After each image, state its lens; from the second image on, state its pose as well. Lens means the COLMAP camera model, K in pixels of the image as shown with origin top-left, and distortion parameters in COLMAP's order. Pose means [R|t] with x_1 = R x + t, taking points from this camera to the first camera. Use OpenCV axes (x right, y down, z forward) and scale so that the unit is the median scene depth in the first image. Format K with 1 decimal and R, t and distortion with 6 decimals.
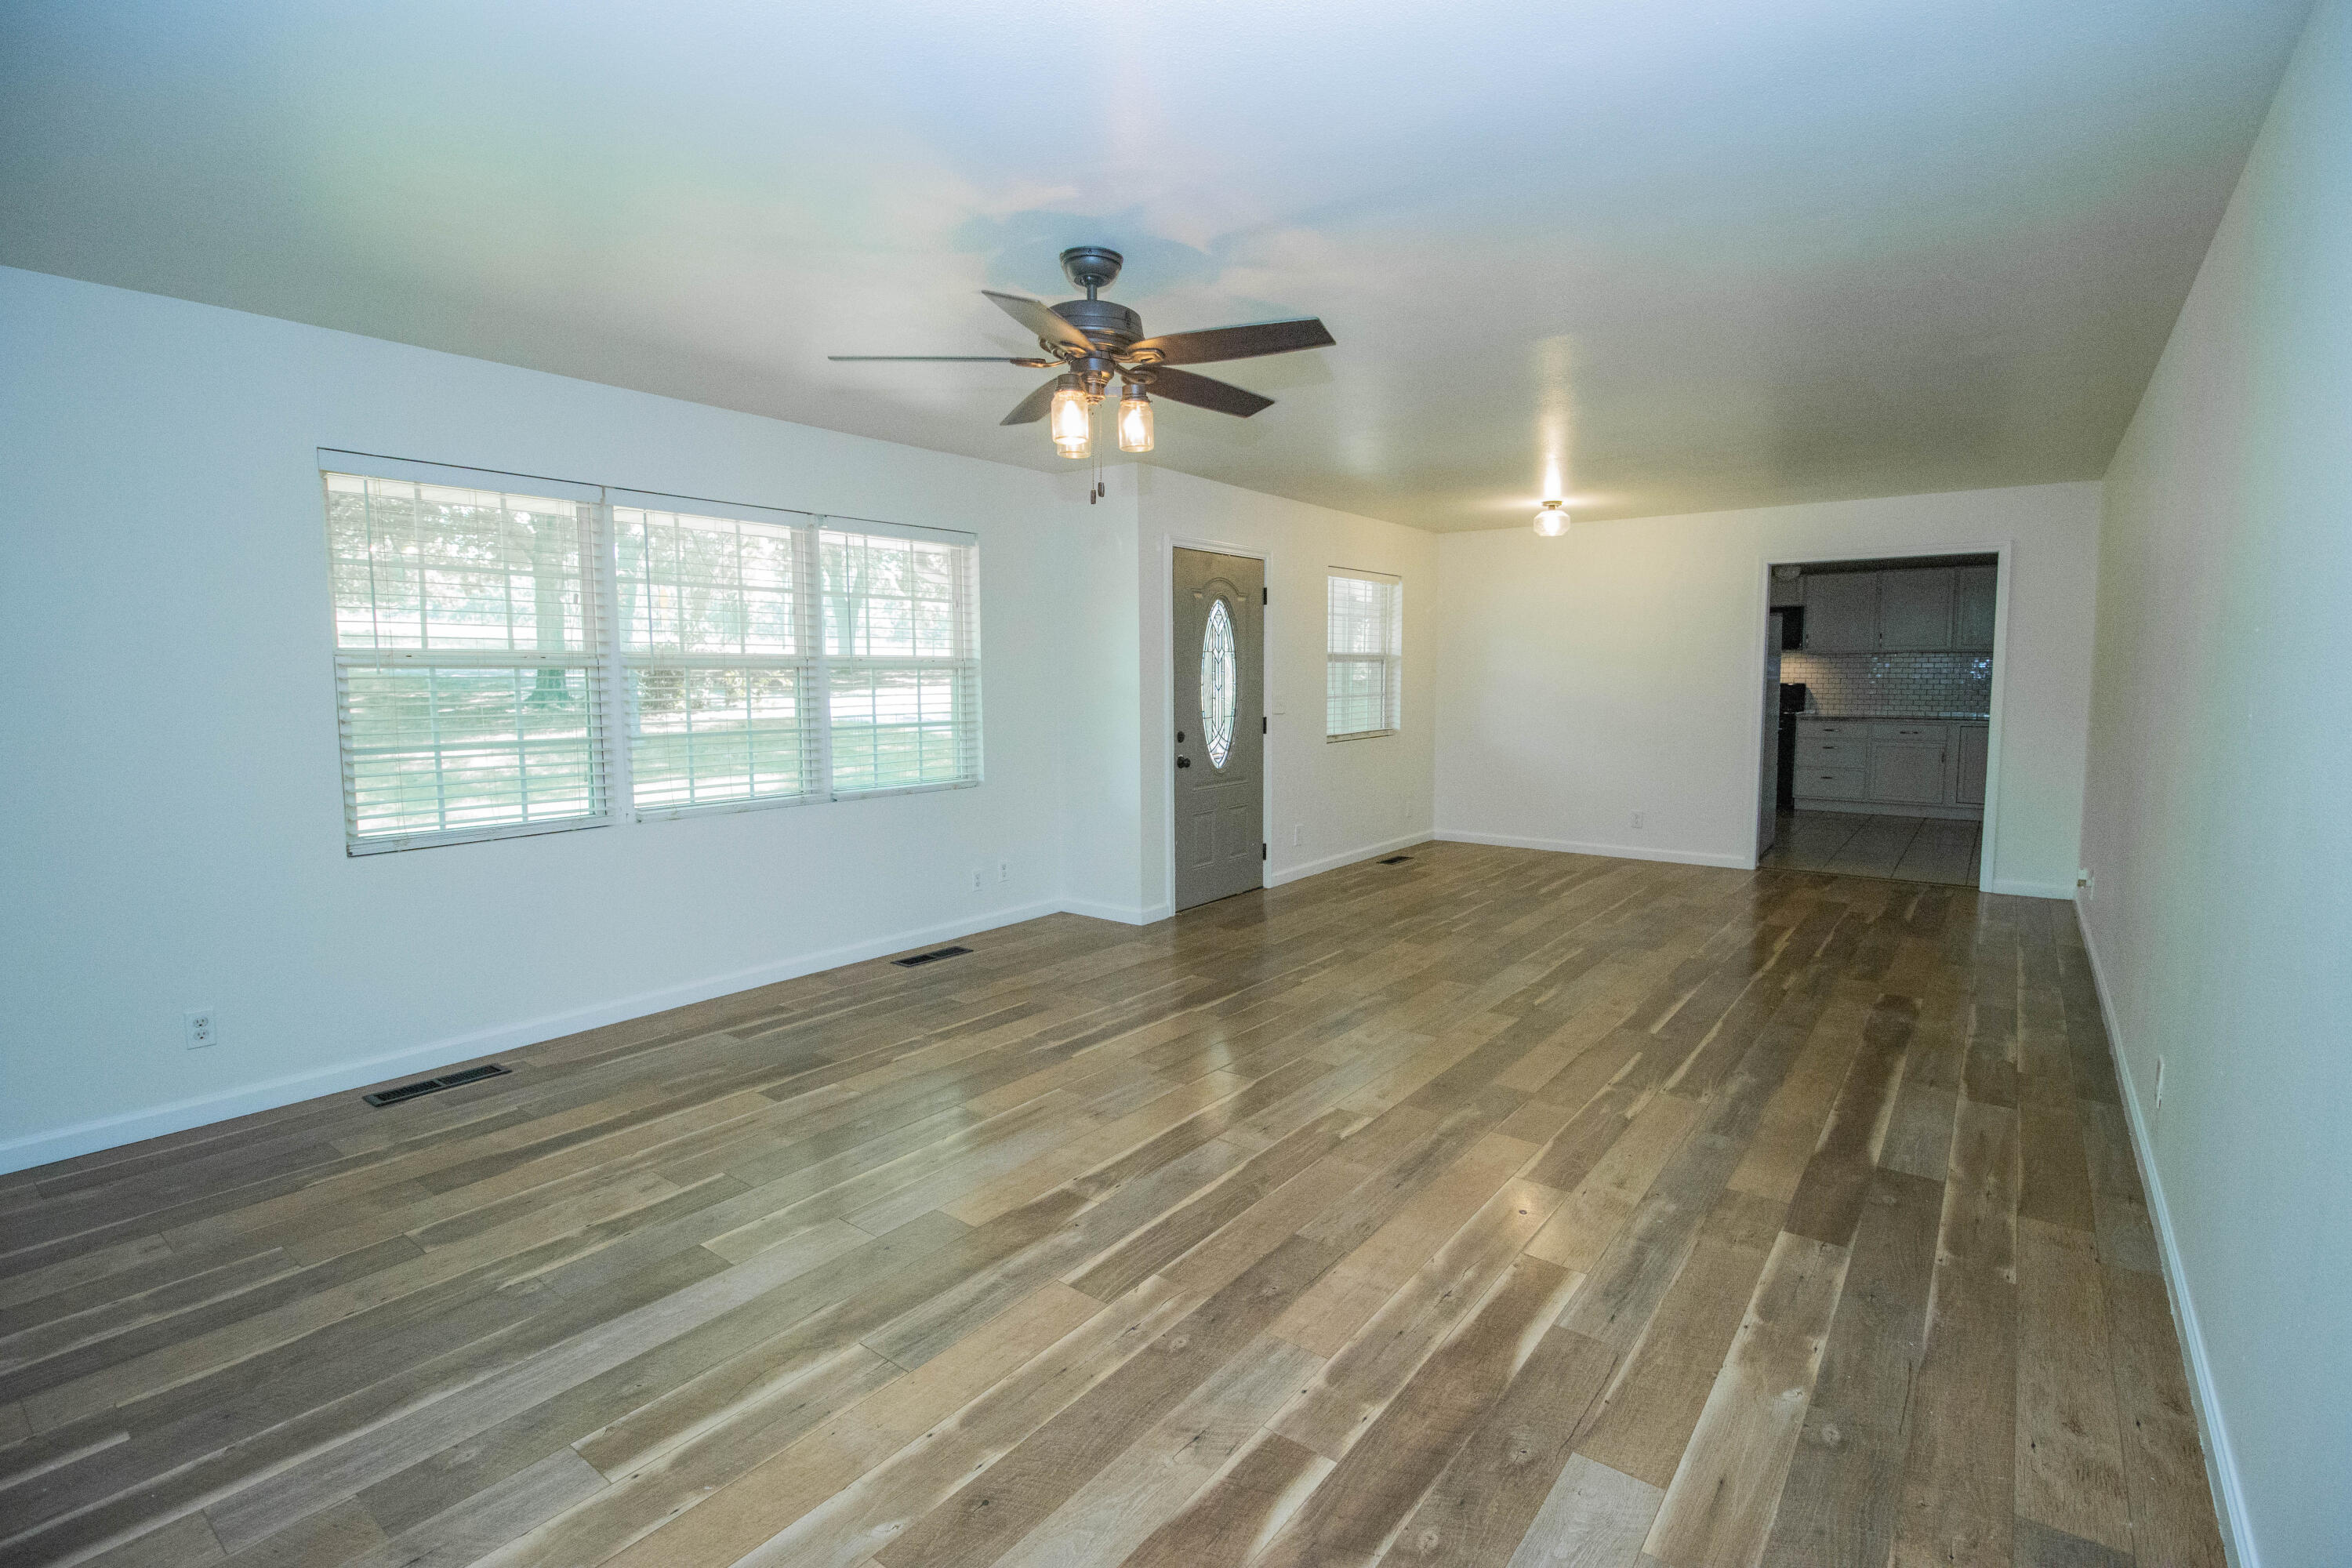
lens RADIAL K [[1104.7, 0, 1202.6], [0, 1104.7, 767.9], [0, 0, 1]] dist [-0.003383, -0.010557]
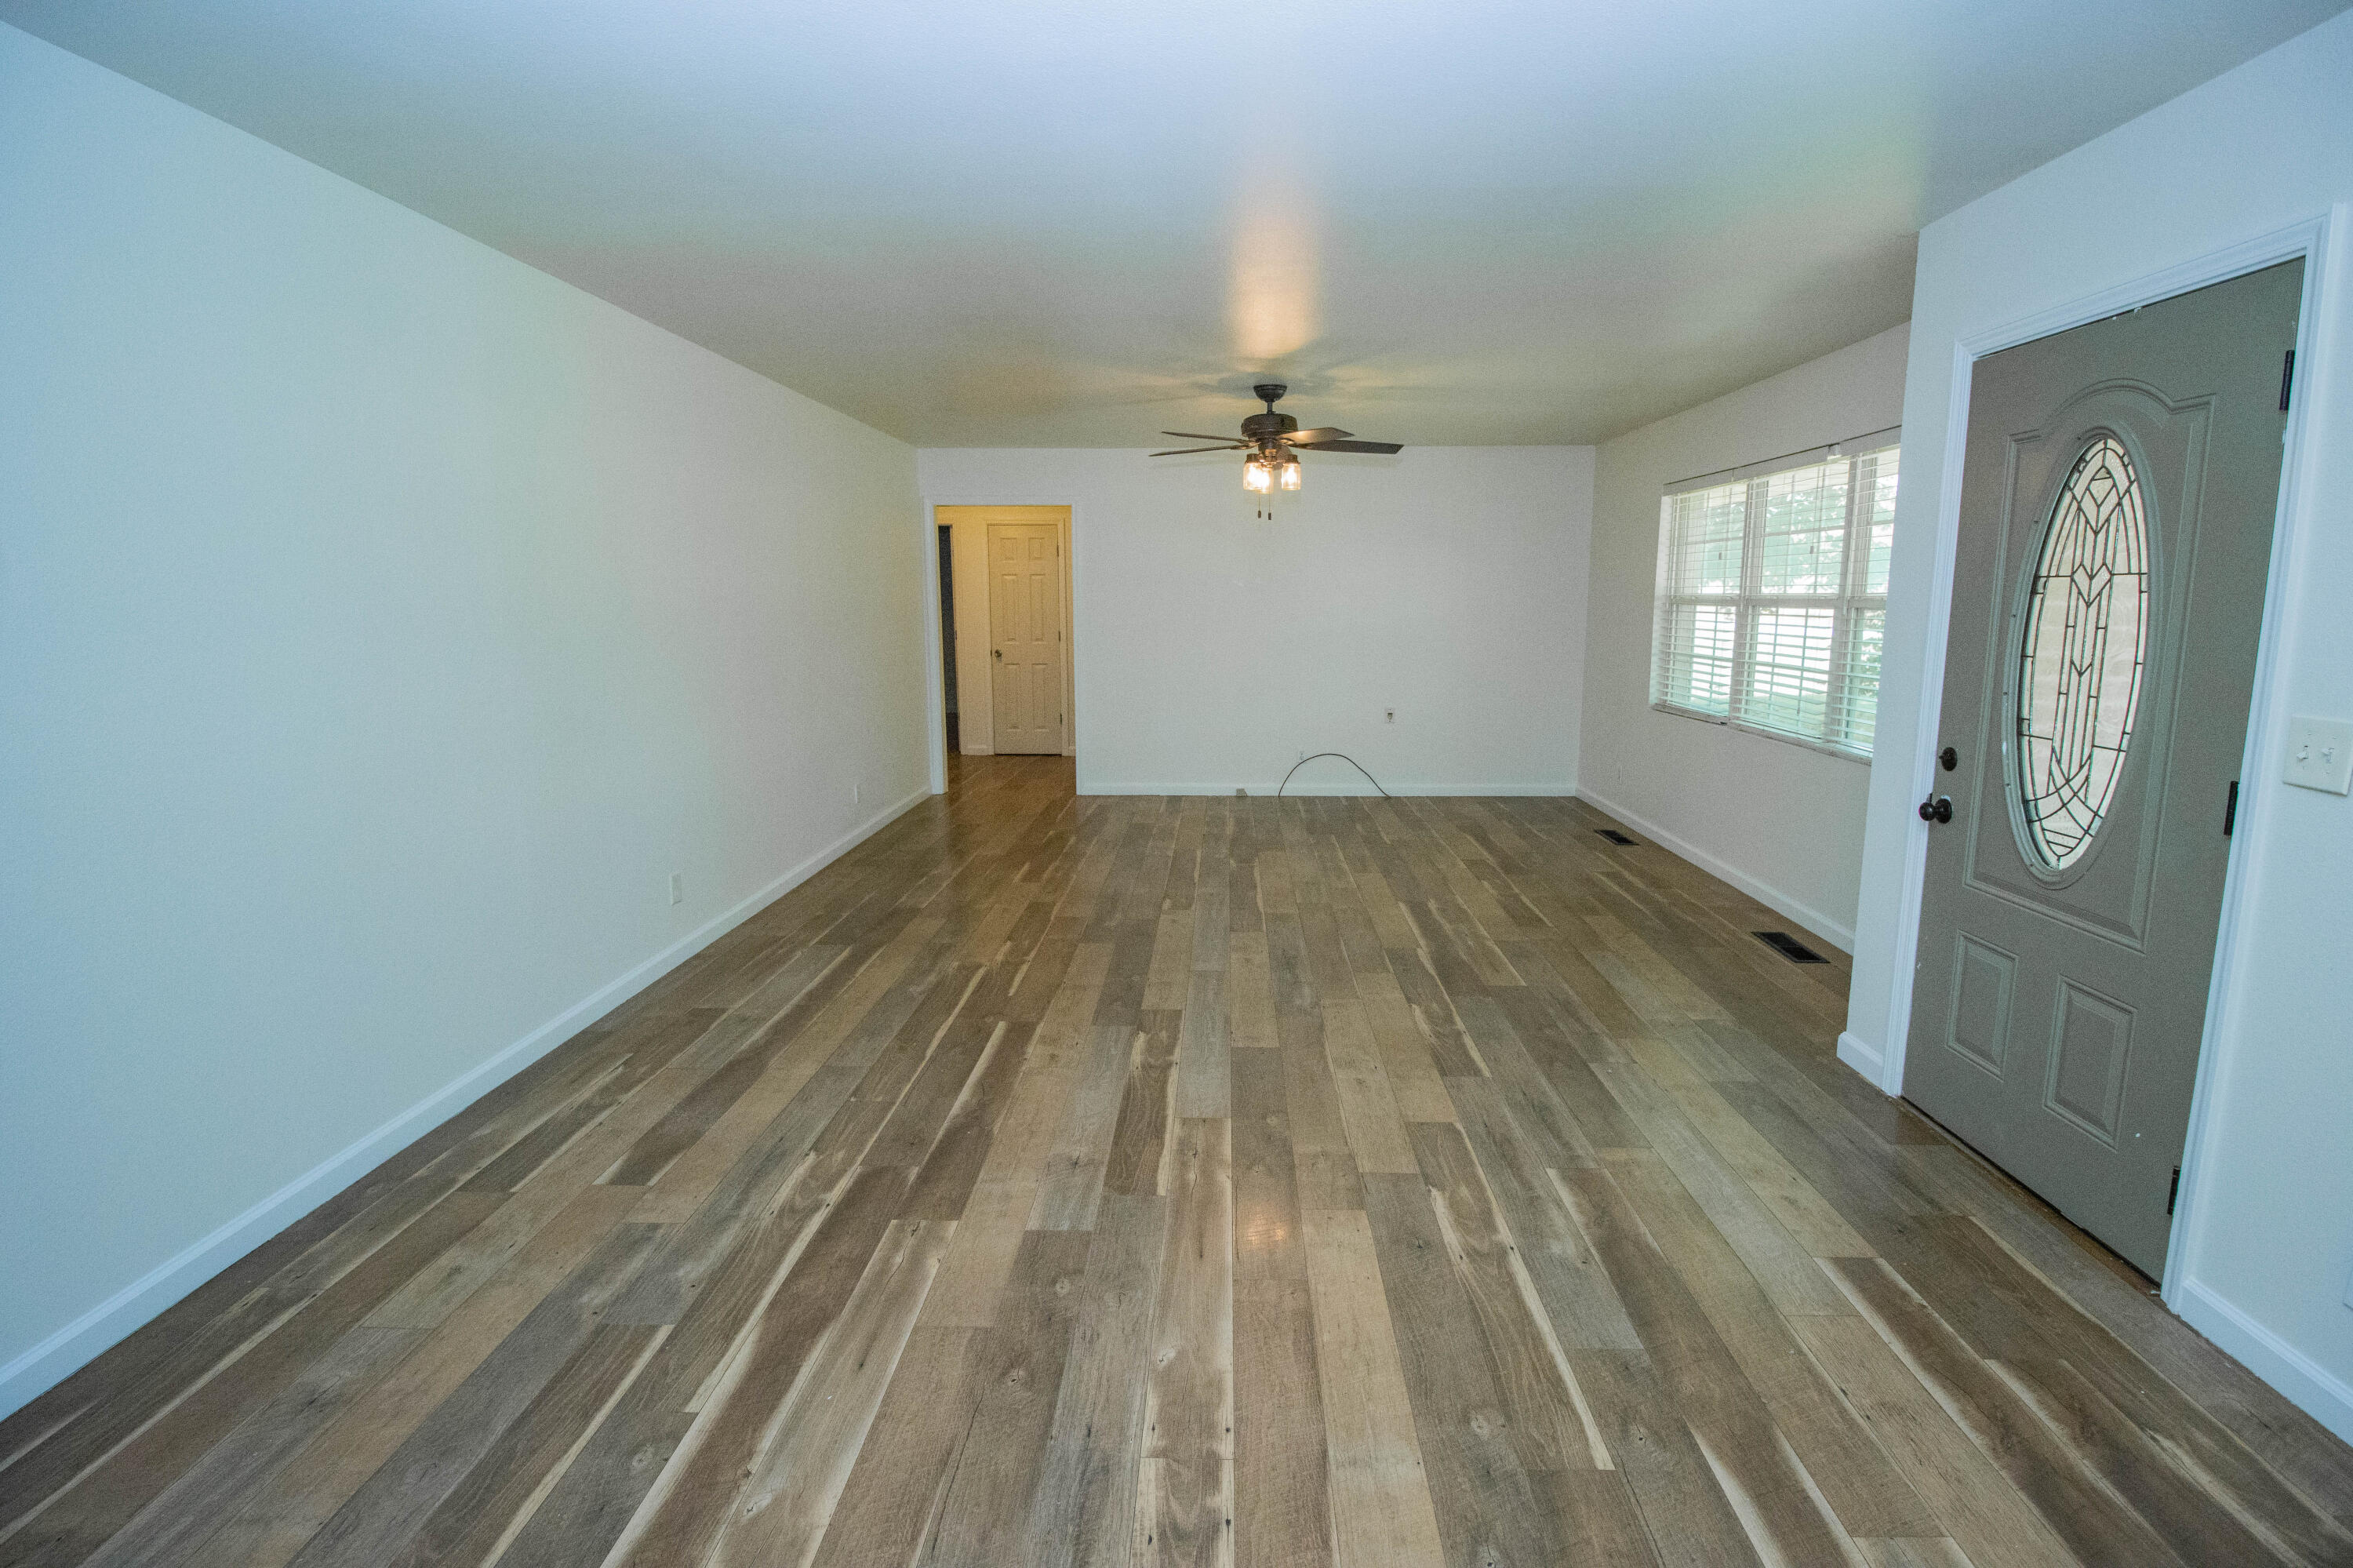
lens RADIAL K [[1105.3, 0, 1203.1], [0, 1105.3, 767.8], [0, 0, 1]] dist [-0.003383, -0.010557]
pose [[-0.819204, 0.090014, -0.566395, 0.747022], [-0.045679, 0.974227, 0.220895, -0.166127], [0.571681, 0.206830, -0.793979, 1.723120]]
